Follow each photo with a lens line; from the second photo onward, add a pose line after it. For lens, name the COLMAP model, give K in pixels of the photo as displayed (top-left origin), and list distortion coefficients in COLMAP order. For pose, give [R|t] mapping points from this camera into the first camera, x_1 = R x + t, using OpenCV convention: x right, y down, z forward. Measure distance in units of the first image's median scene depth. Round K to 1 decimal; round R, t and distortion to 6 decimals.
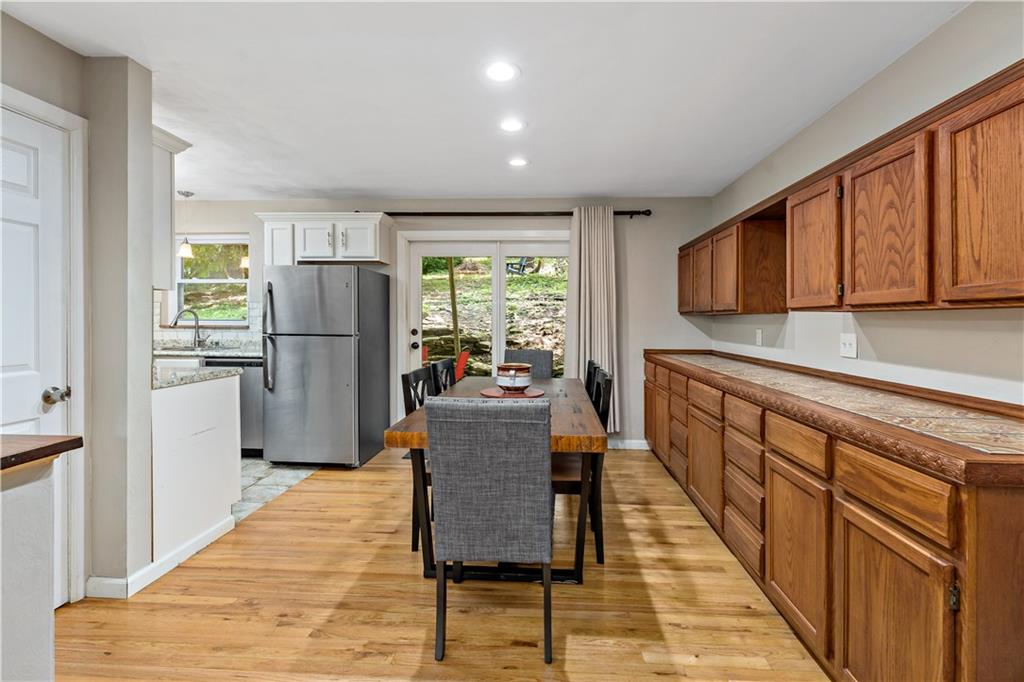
lens RADIAL K [[463.3, 0, 527.0], [0, 463.3, 317.2], [0, 0, 1]] dist [0.002619, 0.000212]
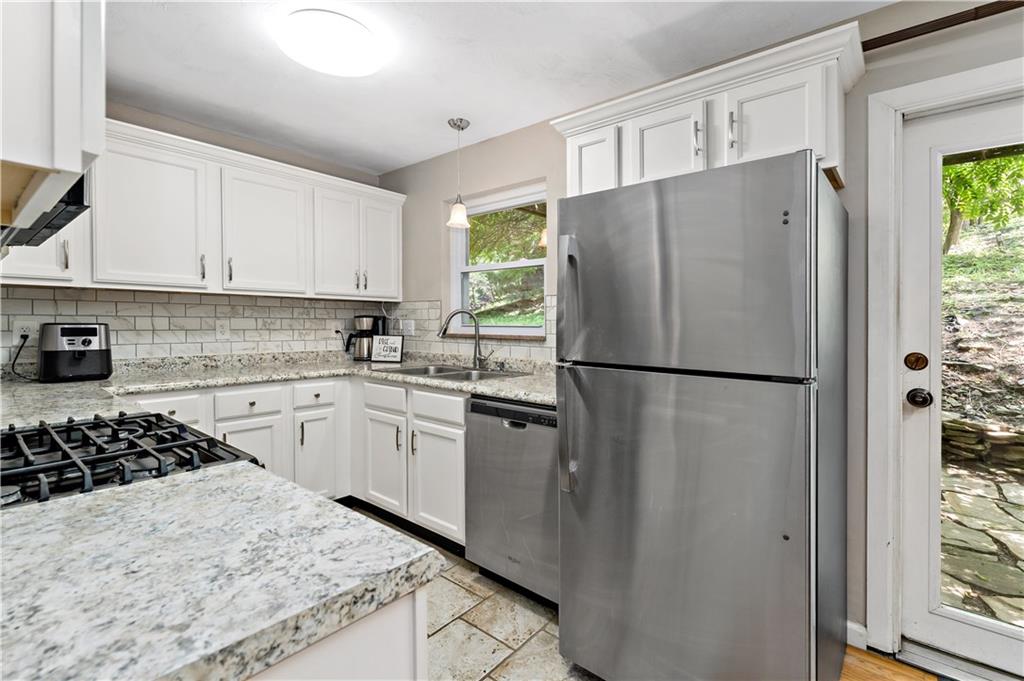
lens RADIAL K [[463.3, 0, 517.1], [0, 463.3, 332.7], [0, 0, 1]] dist [0.002619, 0.000212]
pose [[0.796805, 0.013040, -0.604096, -0.280763], [0.001601, 0.999718, 0.023692, -0.000396], [0.604234, -0.019845, 0.796560, 0.522929]]
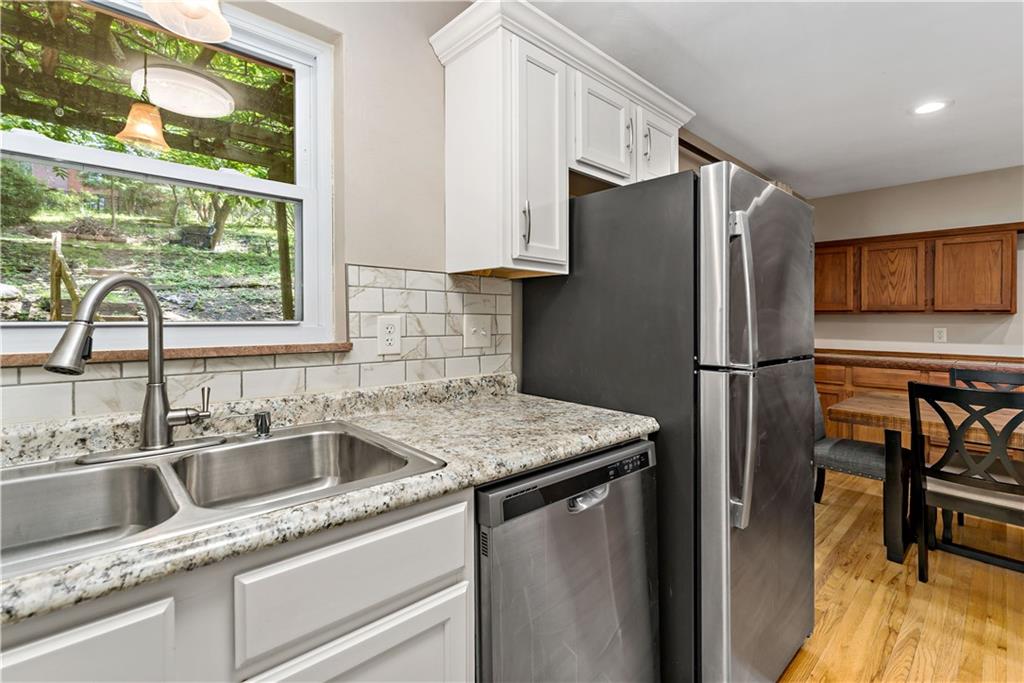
lens RADIAL K [[463.3, 0, 523.5], [0, 463.3, 319.2], [0, 0, 1]] dist [0.002619, 0.000212]
pose [[0.687810, 0.000134, 0.725891, -0.749943], [-0.007460, 0.999948, 0.006884, -0.000332], [-0.725853, -0.010151, 0.687775, 0.722245]]
